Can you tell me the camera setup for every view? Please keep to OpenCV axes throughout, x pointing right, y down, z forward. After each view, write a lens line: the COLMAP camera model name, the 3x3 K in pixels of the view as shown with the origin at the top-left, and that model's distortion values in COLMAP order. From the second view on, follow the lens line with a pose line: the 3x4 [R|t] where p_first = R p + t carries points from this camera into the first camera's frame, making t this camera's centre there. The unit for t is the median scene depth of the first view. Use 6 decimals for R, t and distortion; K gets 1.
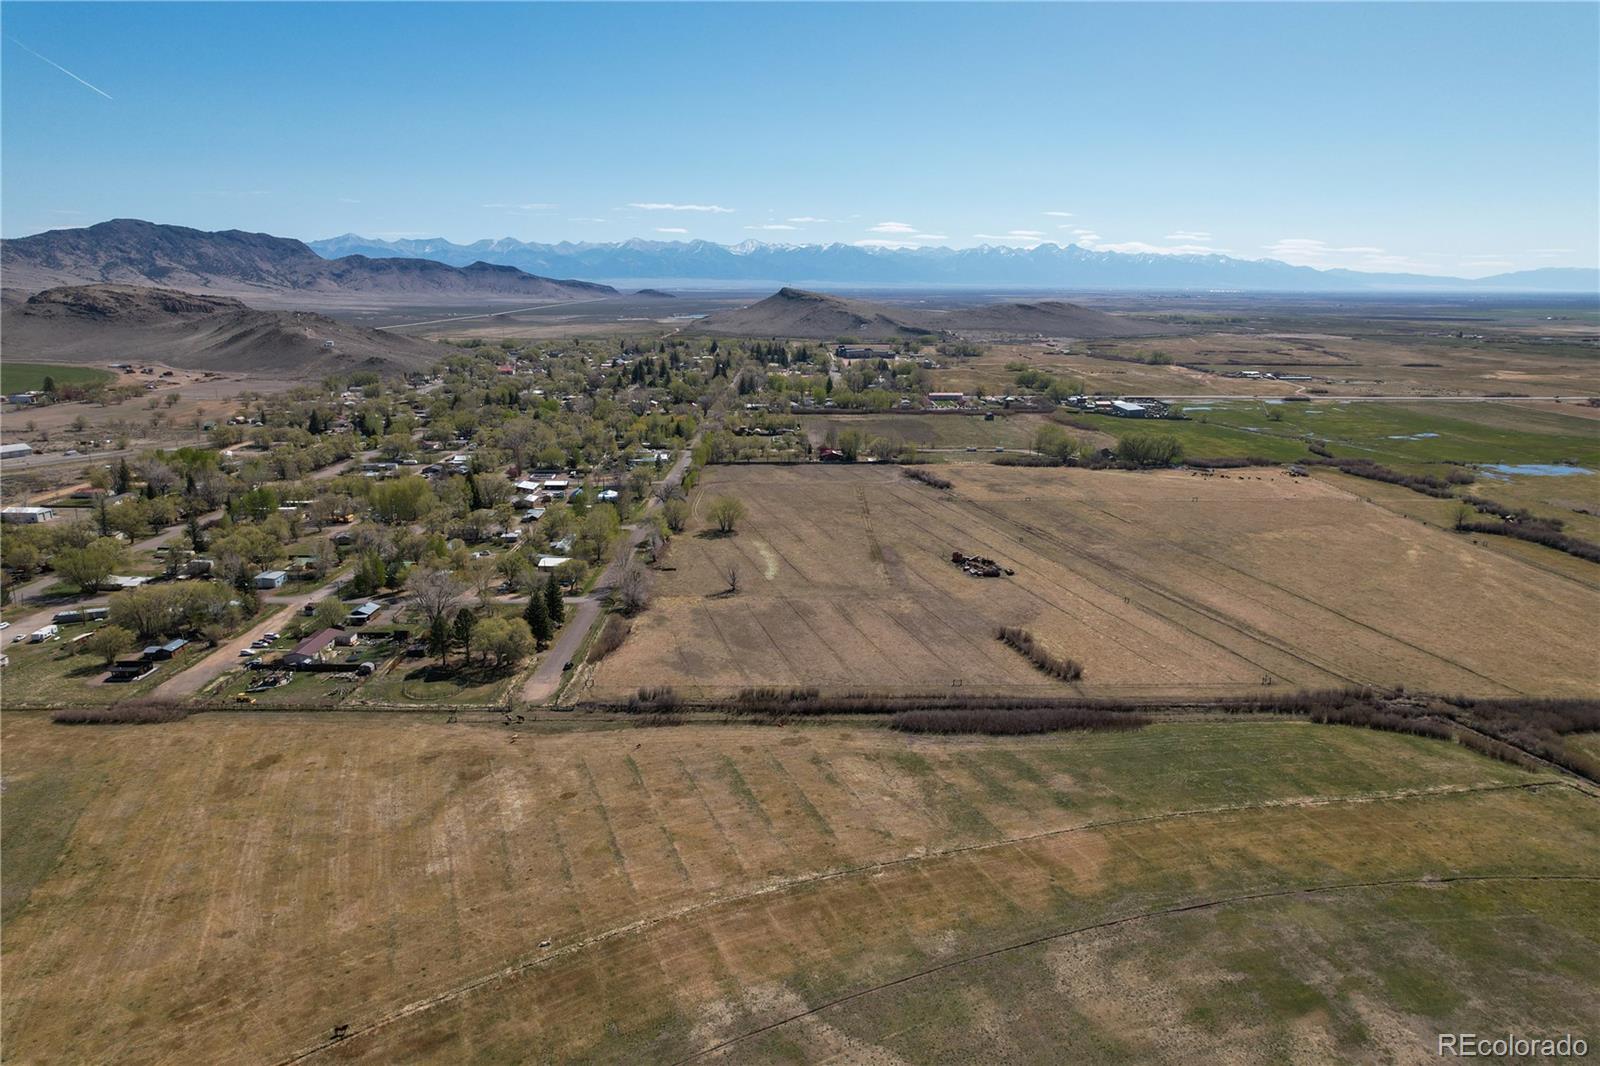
lens RADIAL K [[1022.2, 0, 803.0], [0, 1022.2, 531.1], [0, 0, 1]] dist [-0.068618, 0.059064]
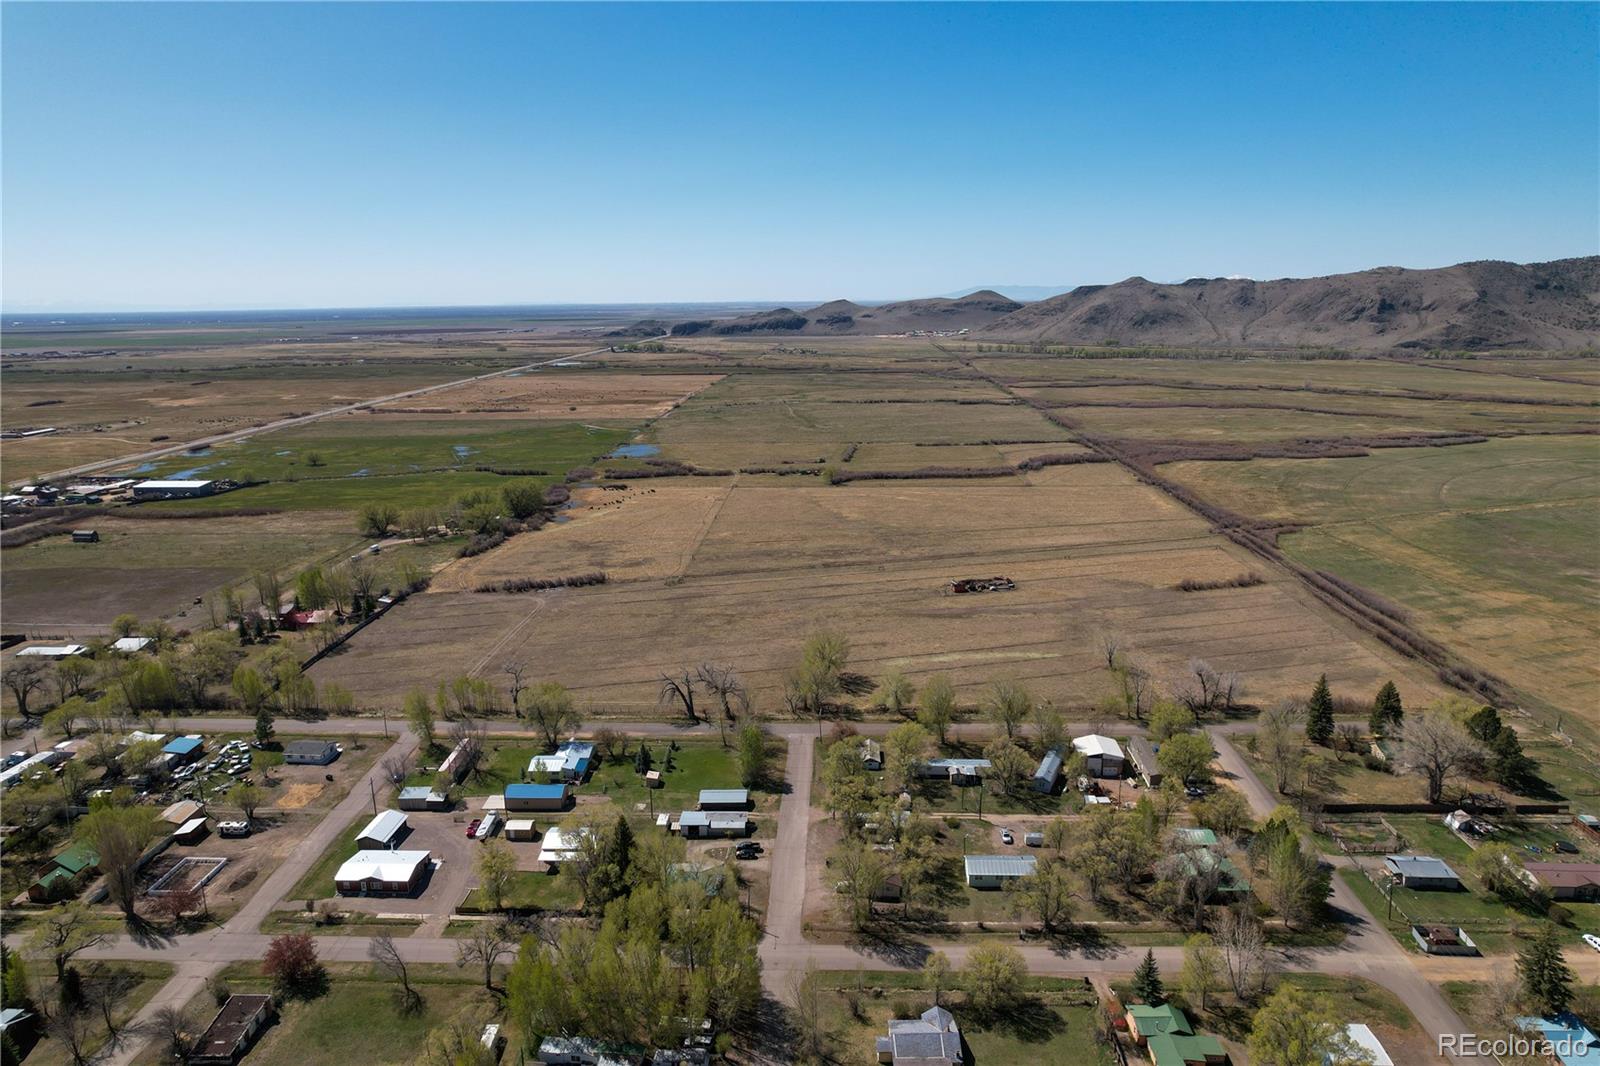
lens RADIAL K [[1022.2, 0, 805.2], [0, 1022.2, 540.6], [0, 0, 1]] dist [-0.068618, 0.059064]
pose [[0.039664, -0.234716, 0.971255, -0.061829], [0.247158, 0.944119, 0.218065, -0.020706], [-0.968163, 0.231404, 0.095459, 0.077993]]
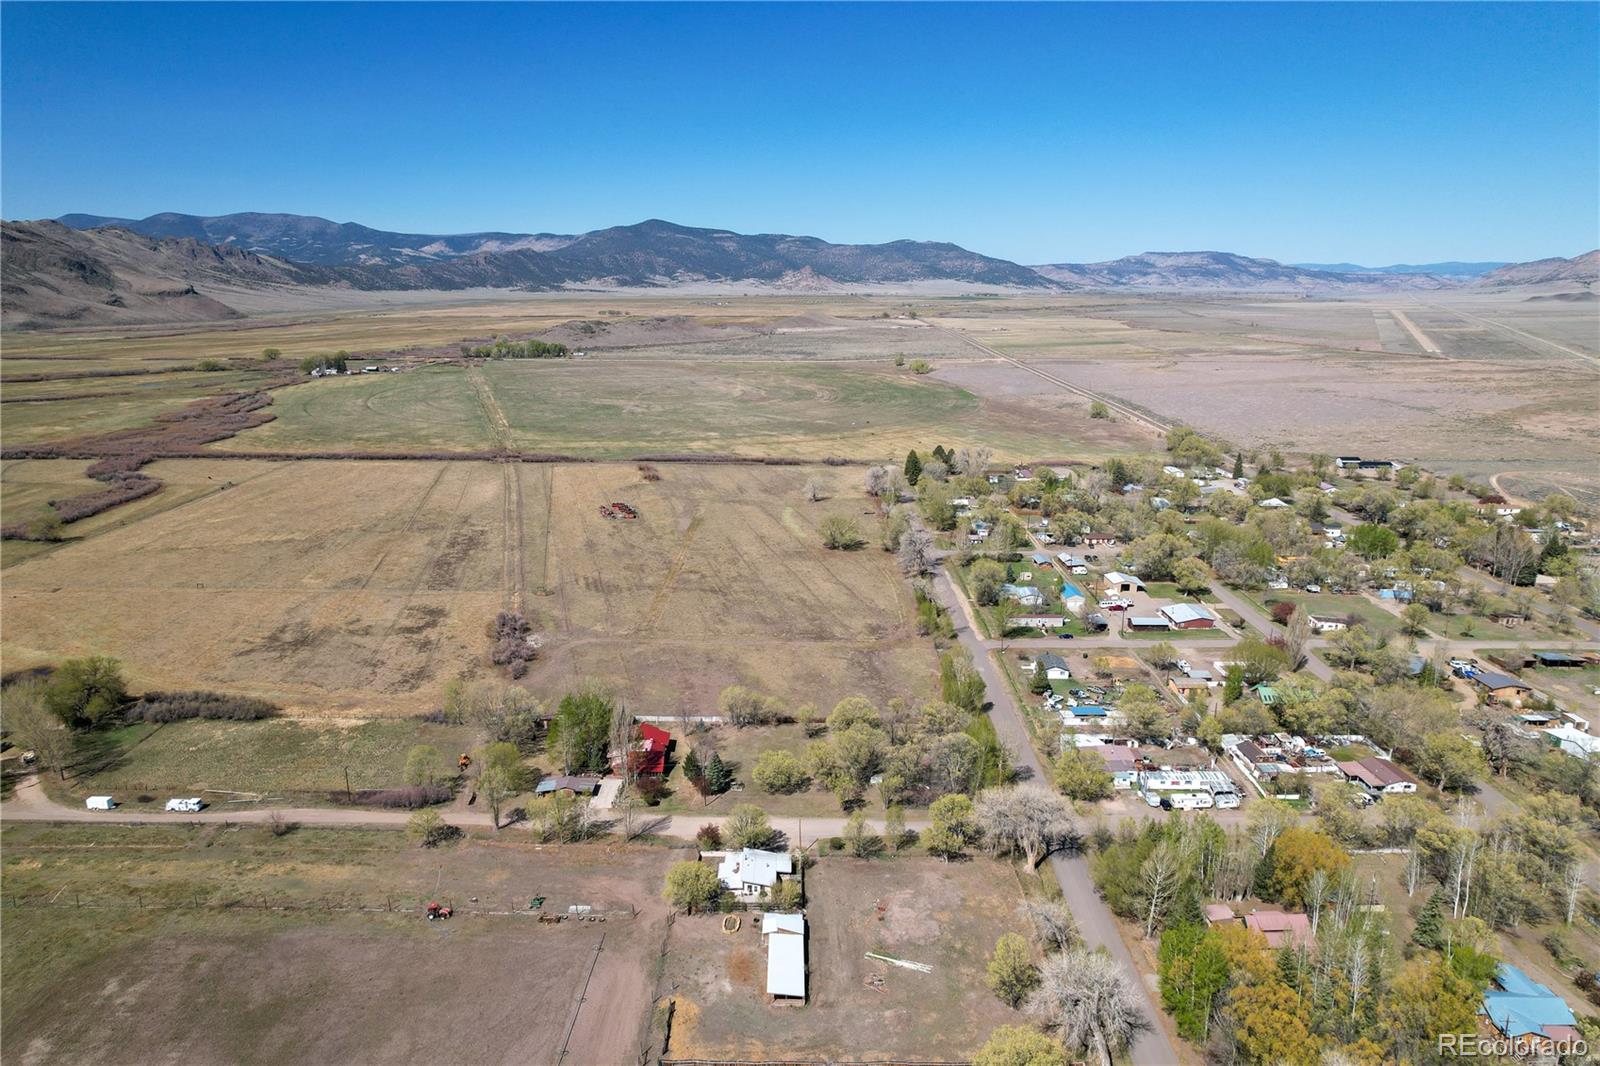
lens RADIAL K [[1022.2, 0, 795.4], [0, 1022.2, 531.1], [0, 0, 1]] dist [-0.068618, 0.059064]
pose [[-0.999909, -0.008414, 0.010536, -0.003894], [-0.002527, 0.884504, 0.466527, -0.037949], [-0.013245, 0.466458, -0.884444, 0.153427]]
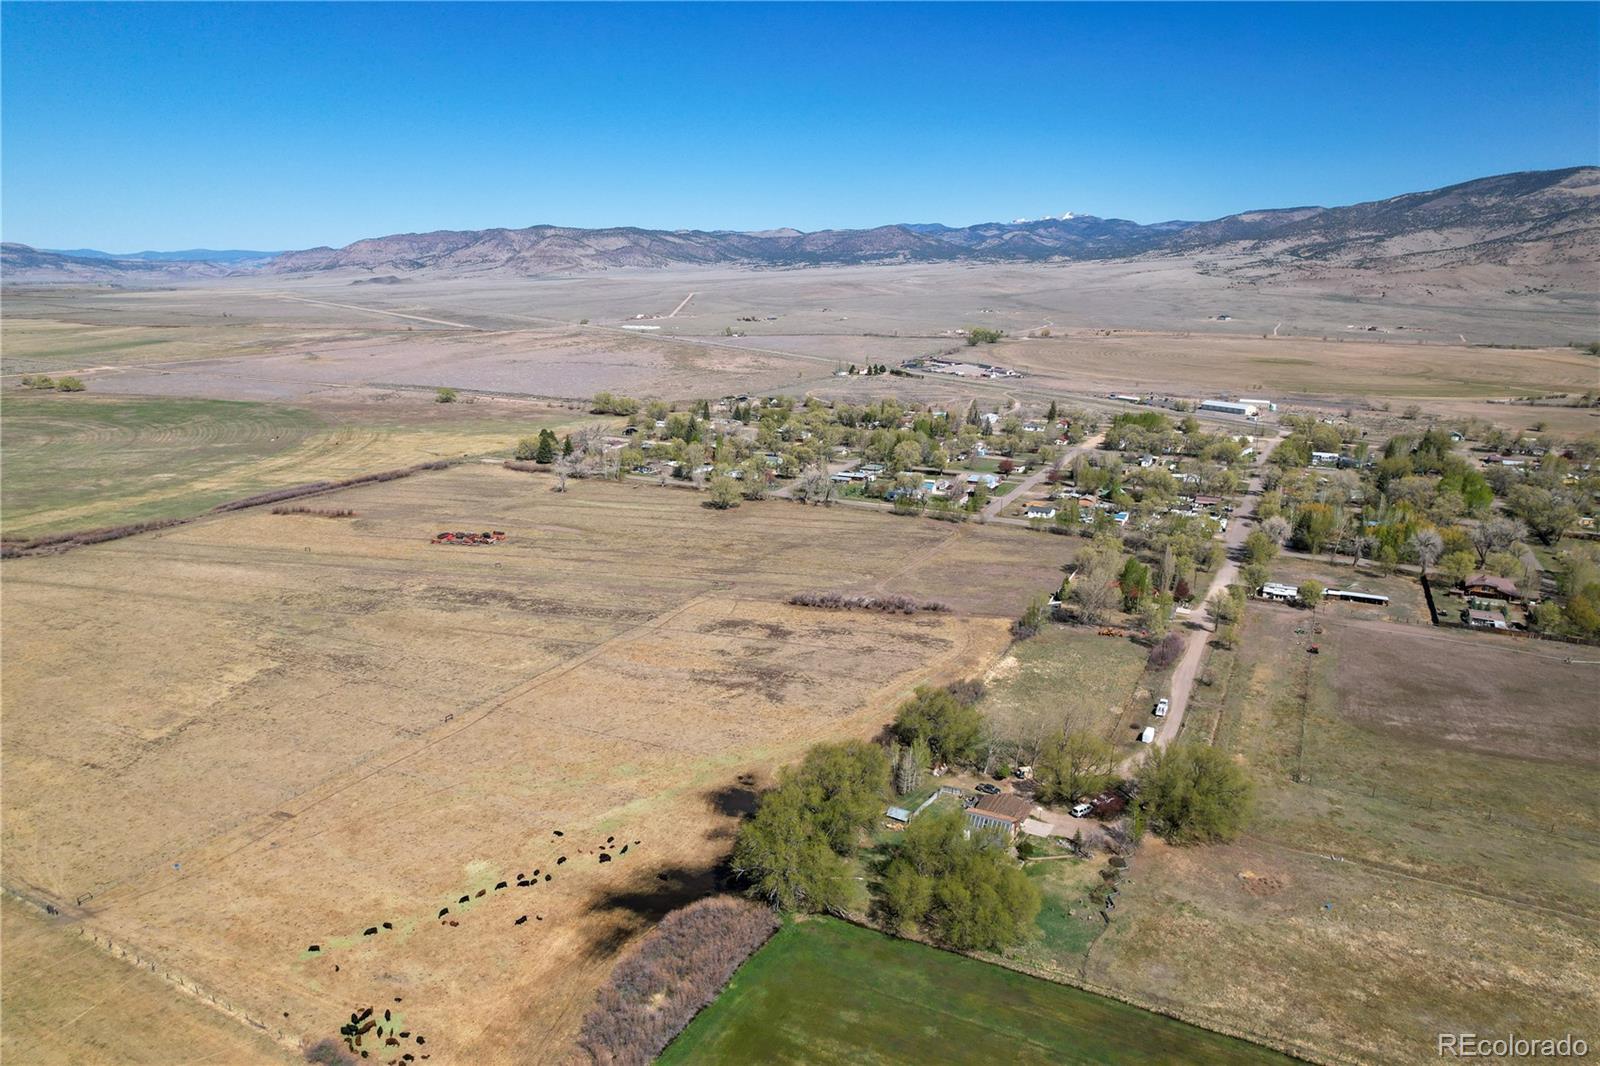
lens RADIAL K [[1022.2, 0, 804.0], [0, 1022.2, 534.0], [0, 0, 1]] dist [-0.068618, 0.059064]
pose [[-0.461394, 0.220749, -0.859294, 0.067707], [-0.215537, 0.911643, 0.349929, -0.030640], [0.860616, 0.346664, -0.373047, 0.124357]]
